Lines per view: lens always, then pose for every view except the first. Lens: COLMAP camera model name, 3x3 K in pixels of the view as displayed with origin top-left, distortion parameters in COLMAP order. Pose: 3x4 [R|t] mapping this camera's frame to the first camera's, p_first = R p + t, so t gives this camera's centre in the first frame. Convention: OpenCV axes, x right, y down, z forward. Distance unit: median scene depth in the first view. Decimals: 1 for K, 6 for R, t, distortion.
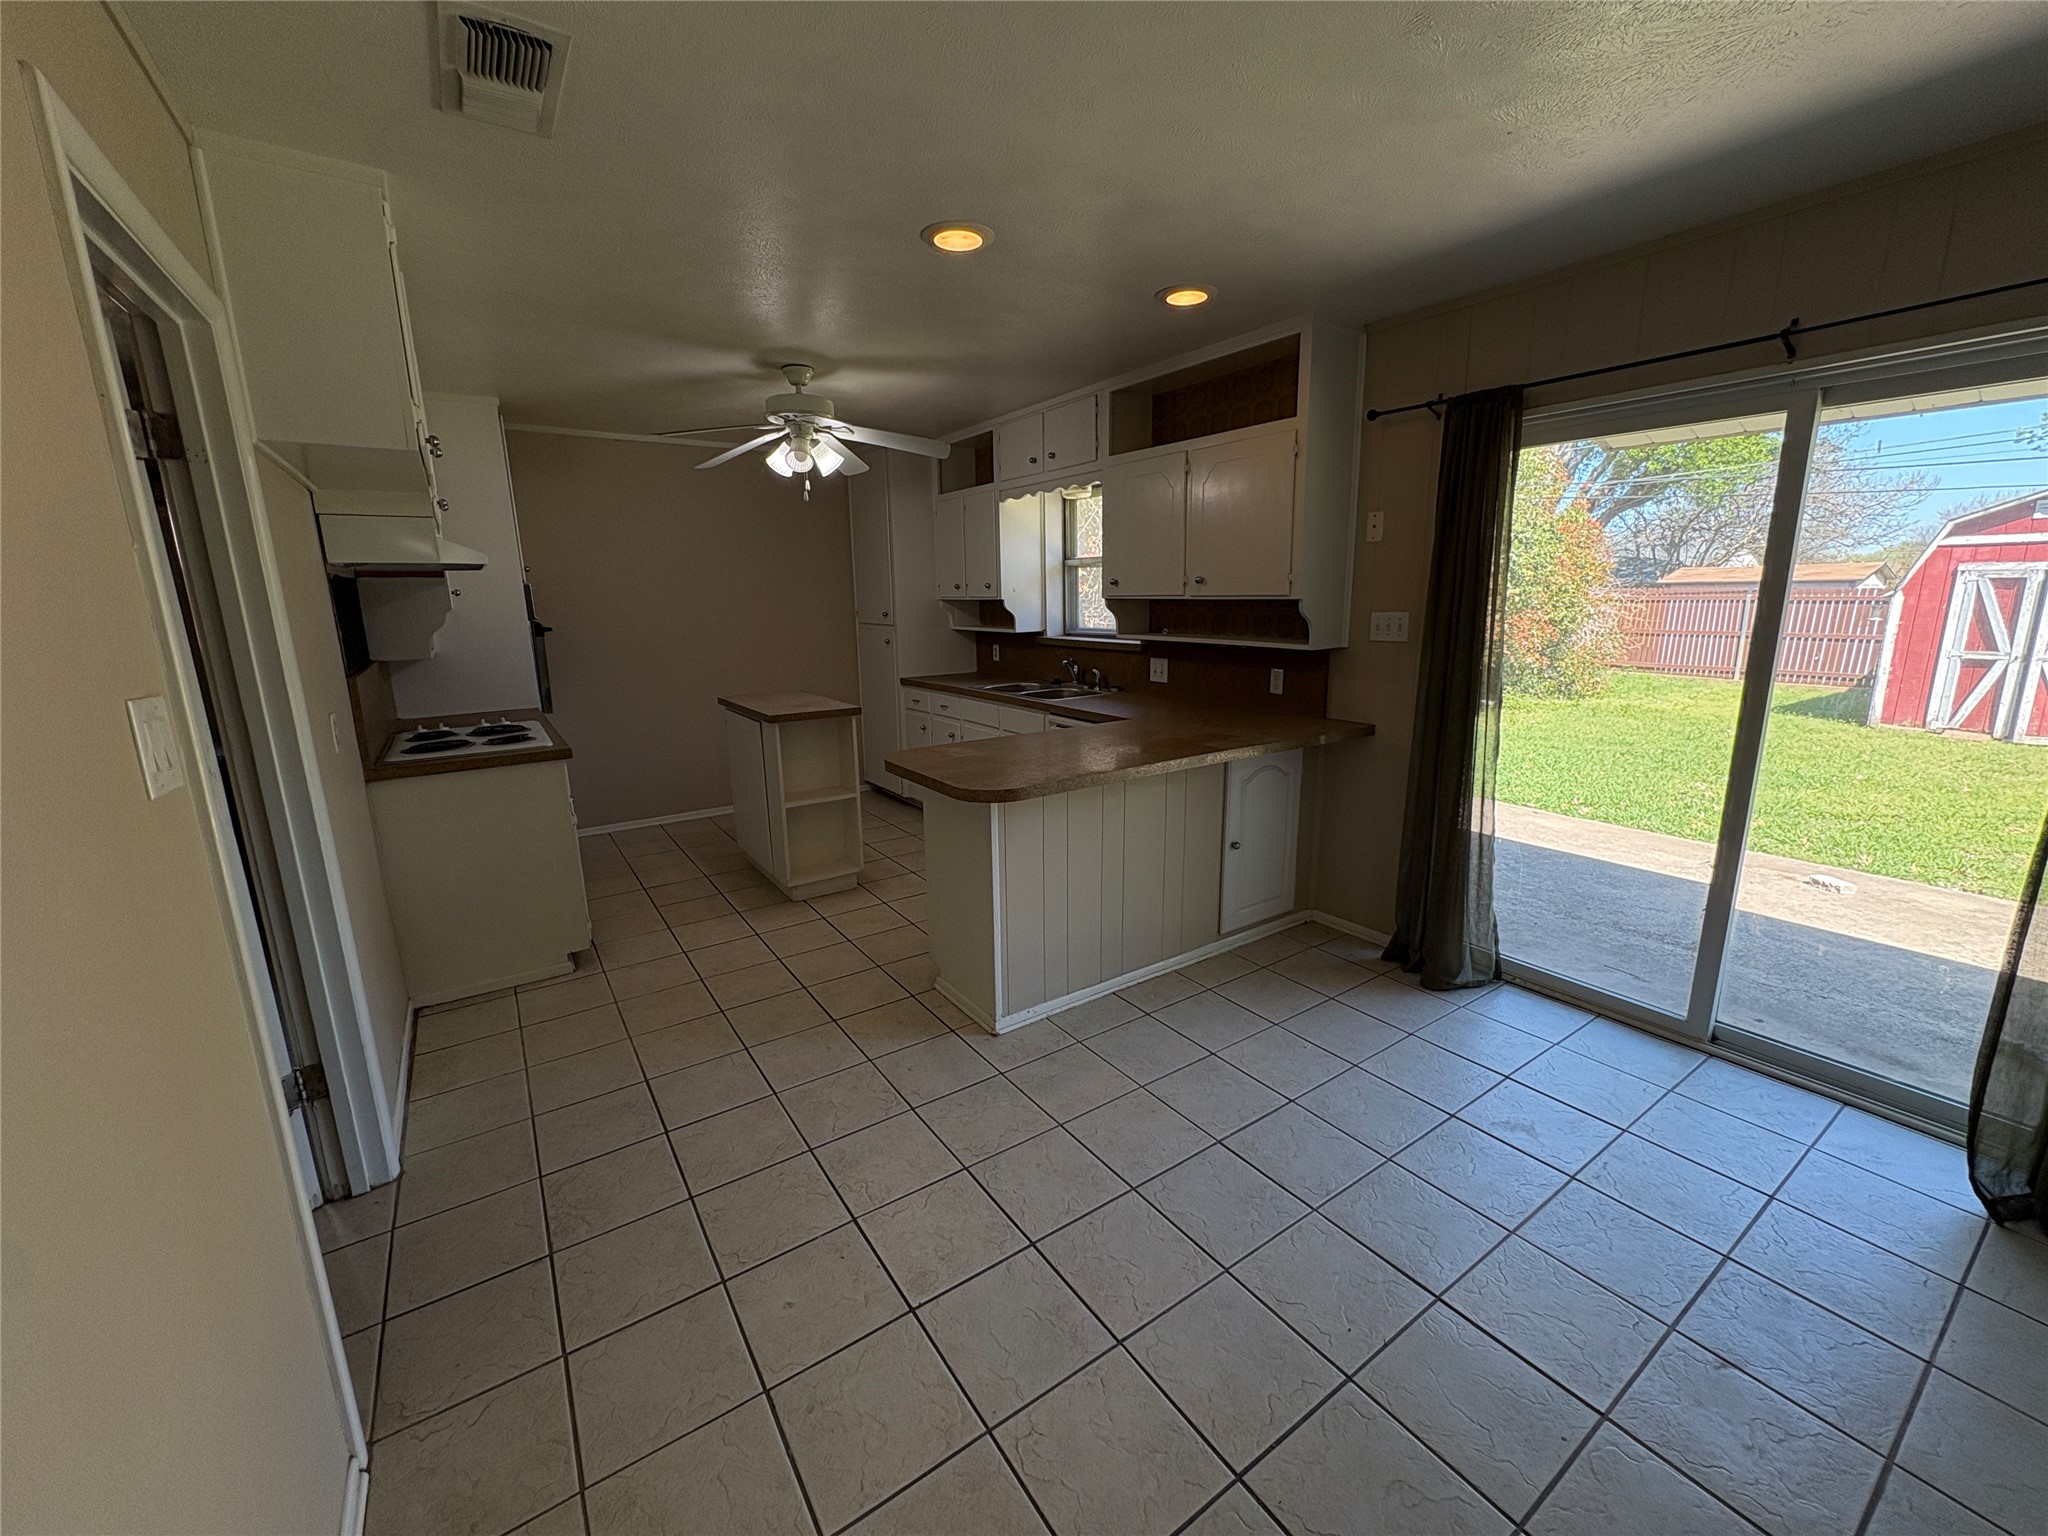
lens RADIAL K [[815.5, 0, 1023.9], [0, 815.5, 766.8], [0, 0, 1]] dist [-0.000766, 0.000067]
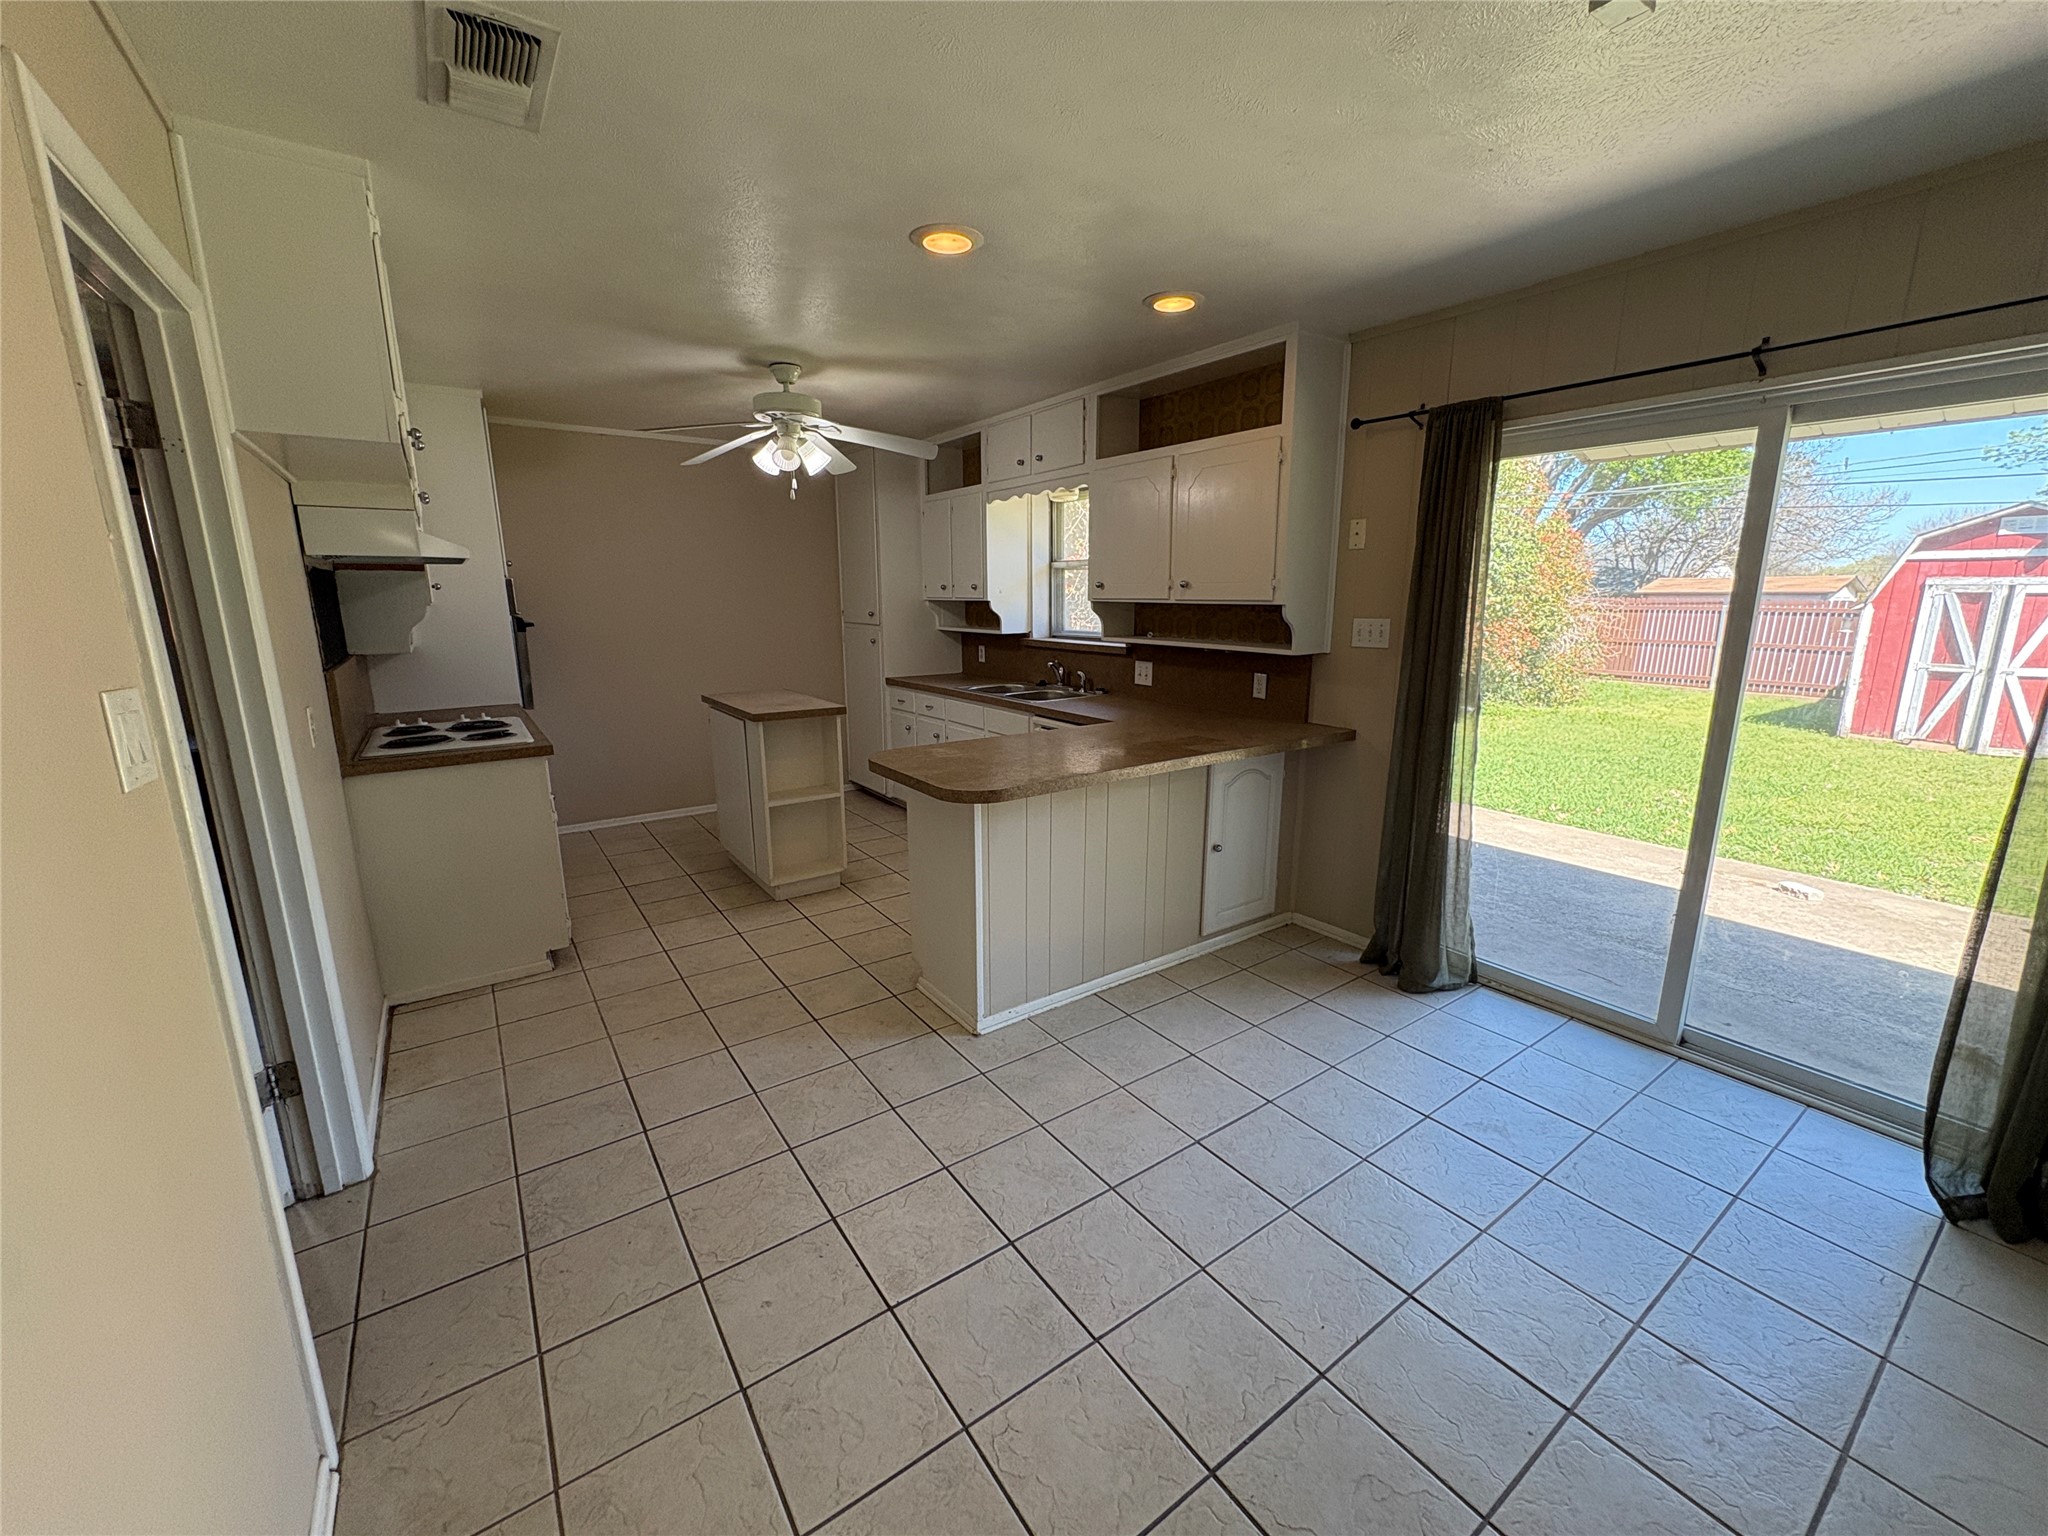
lens RADIAL K [[815.5, 0, 1023.9], [0, 815.5, 766.8], [0, 0, 1]] dist [-0.000766, 0.000067]
pose [[0.999791, 0.009933, 0.017893, 0.001321], [-0.009910, 0.999950, -0.001348, -0.000256], [-0.017905, 0.001171, 0.999839, -0.003075]]
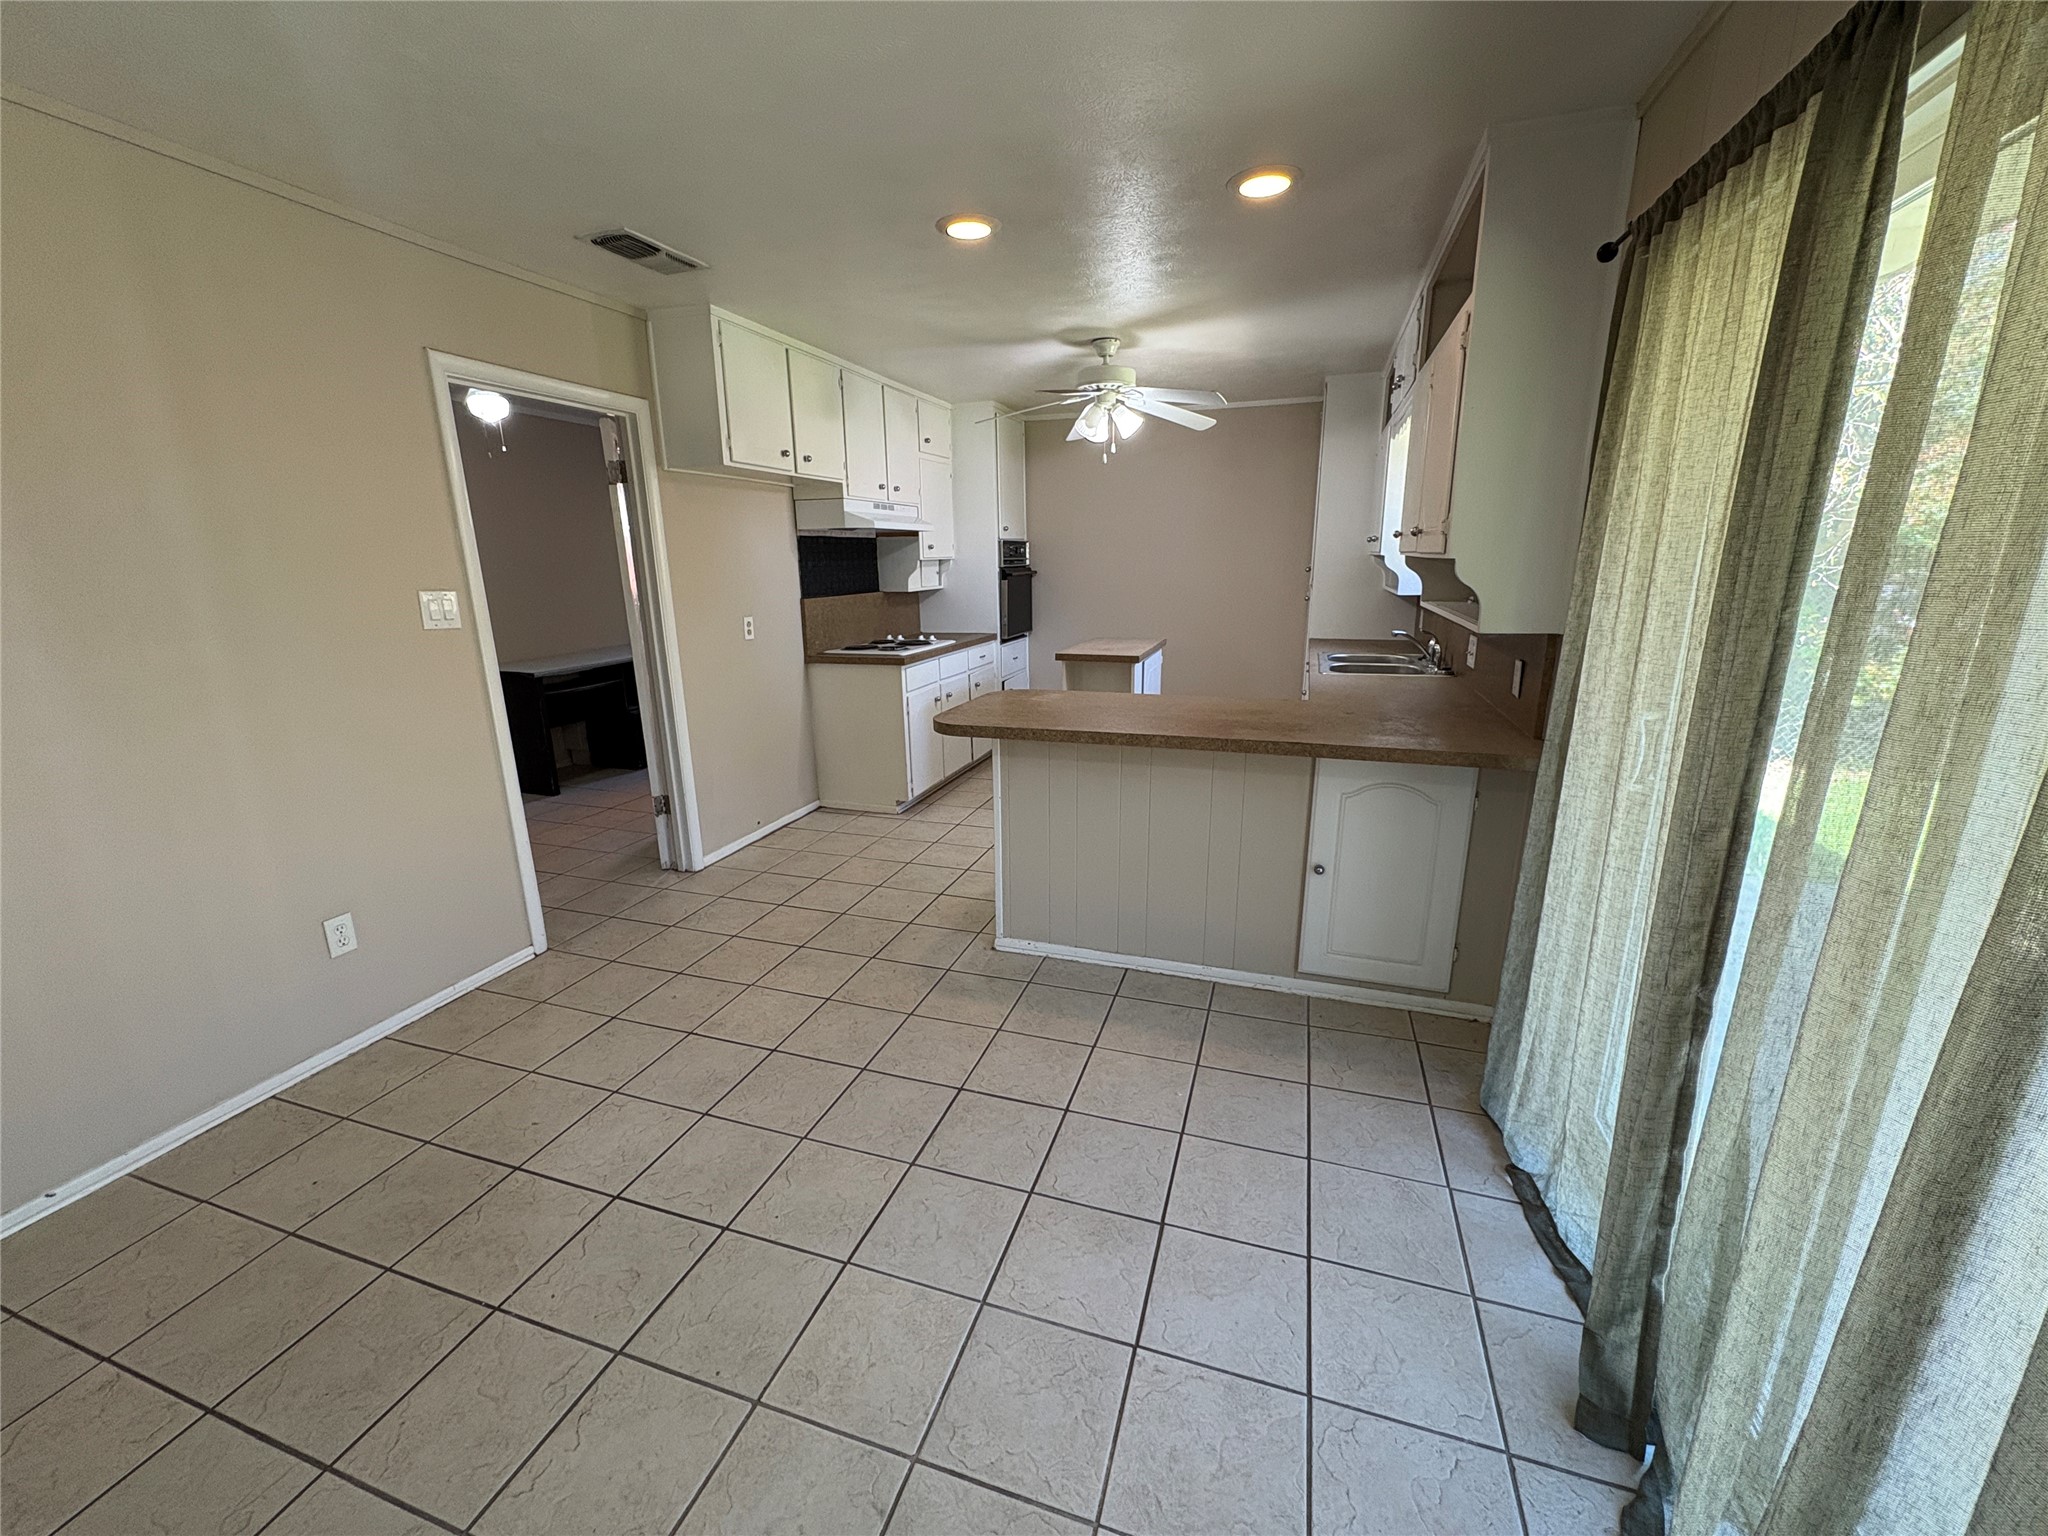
lens RADIAL K [[812.5, 0, 1022.4], [0, 812.5, 769.2], [0, 0, 1]] dist [-0.000435, 0.000288]
pose [[0.606430, 0.210685, -0.766717, 0.601184], [-0.164816, 0.976622, 0.138004, -0.054922], [0.777868, 0.042678, 0.626977, 0.242272]]
